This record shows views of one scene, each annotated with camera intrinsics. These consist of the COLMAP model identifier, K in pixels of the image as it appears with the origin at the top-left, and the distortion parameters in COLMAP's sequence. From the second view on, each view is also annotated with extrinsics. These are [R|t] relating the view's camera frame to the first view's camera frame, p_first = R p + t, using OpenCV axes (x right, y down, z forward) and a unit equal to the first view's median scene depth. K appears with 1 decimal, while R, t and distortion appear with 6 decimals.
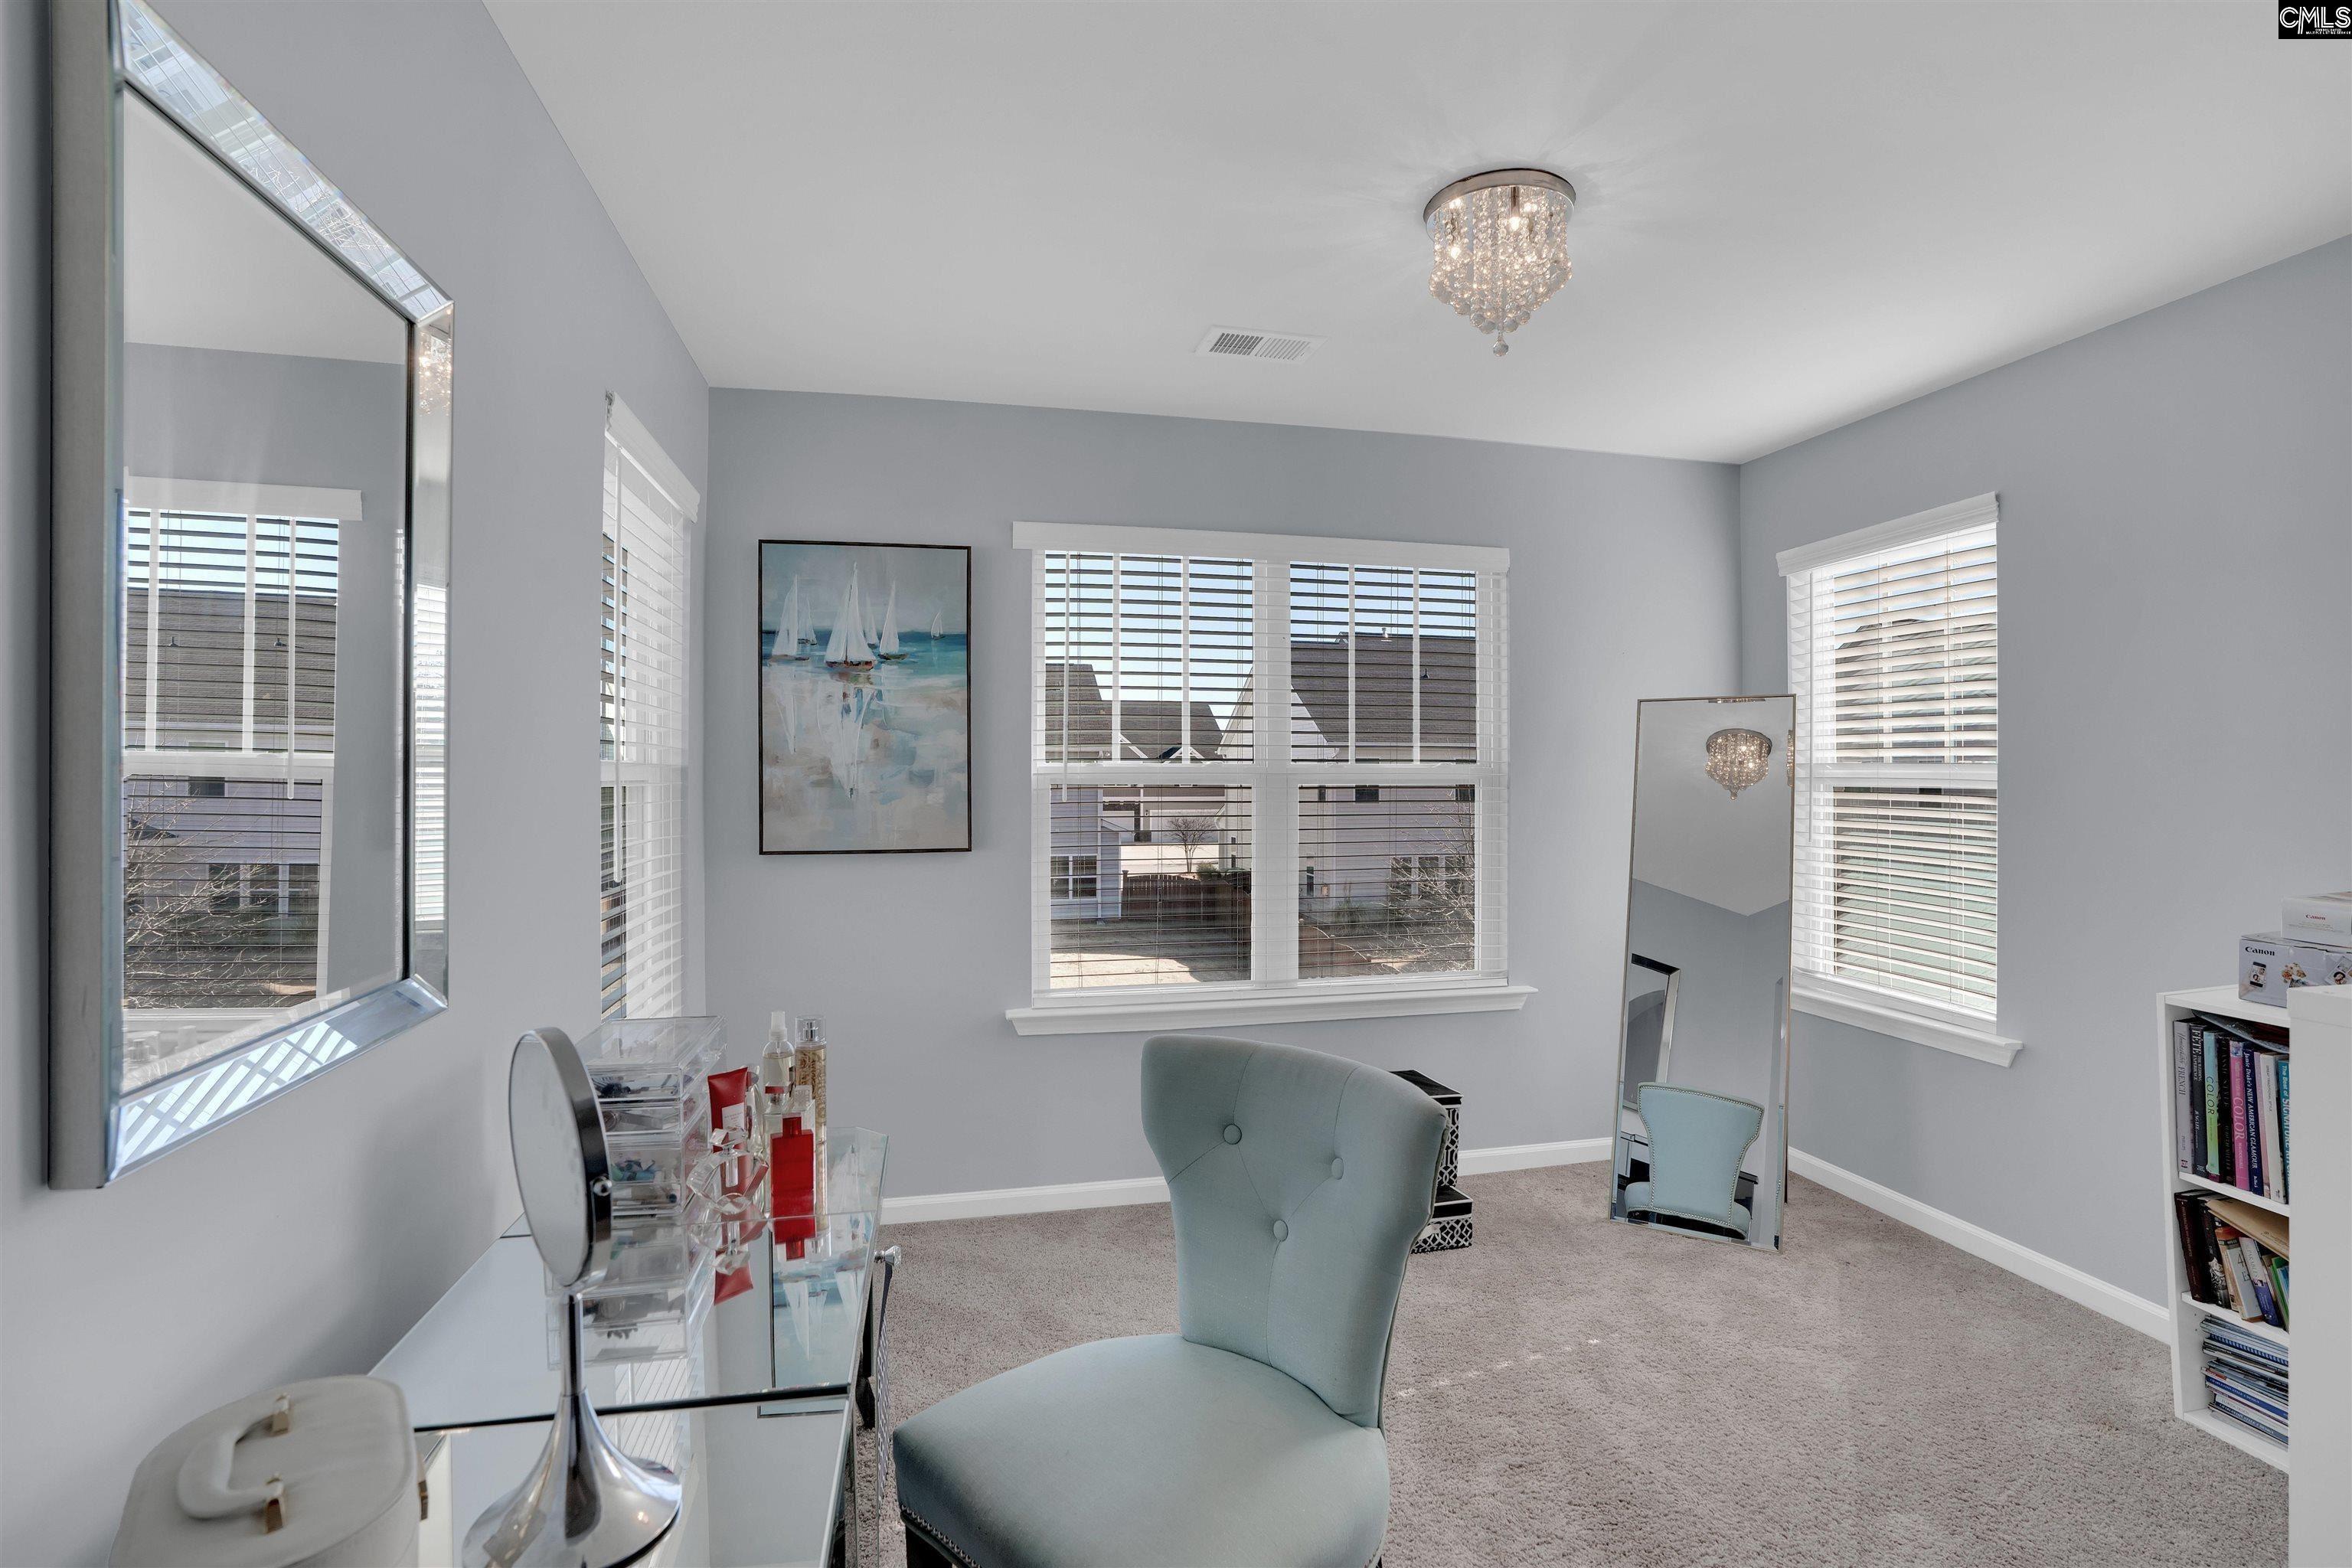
lens RADIAL K [[1107.2, 0, 1193.5], [0, 1107.2, 775.6], [0, 0, 1]] dist [-0.073675, 0.027708]
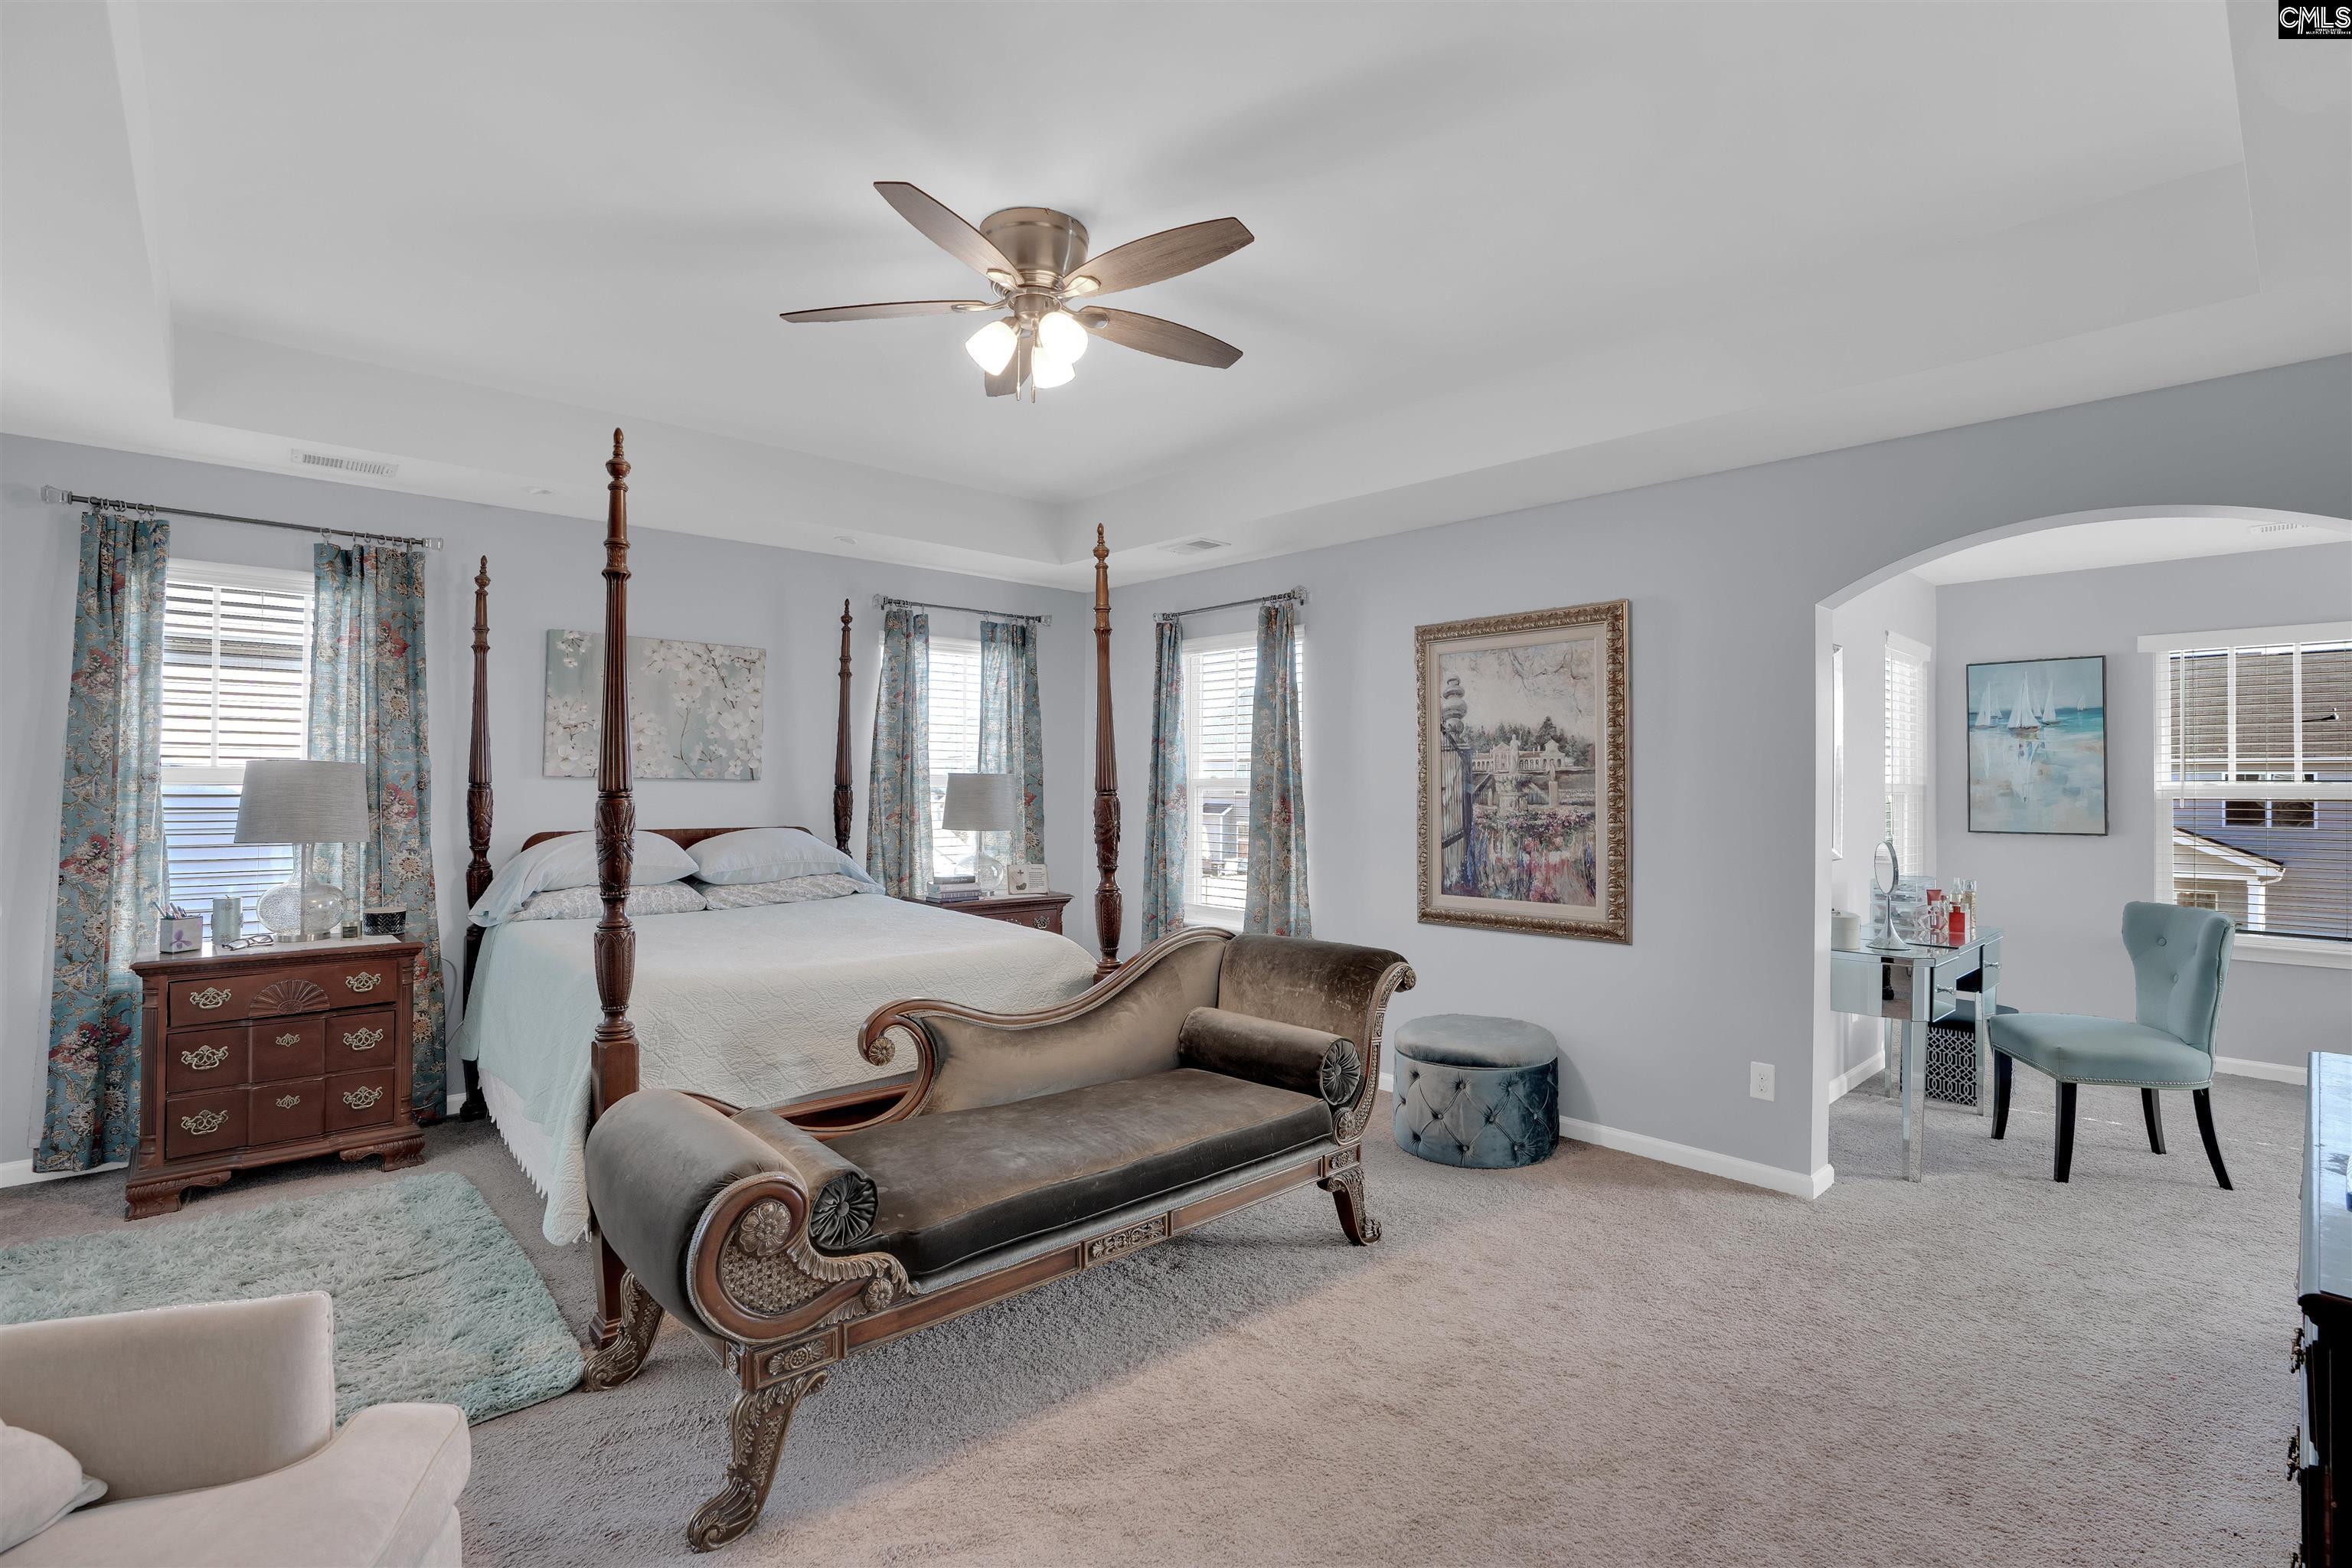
lens RADIAL K [[1107.2, 0, 1193.5], [0, 1107.2, 775.6], [0, 0, 1]] dist [-0.073675, 0.027708]
pose [[0.502316, -0.003545, -0.864677, 0.514886], [-0.007392, 0.999937, -0.008393, 0.000418], [0.864652, 0.010608, 0.502259, -1.046721]]
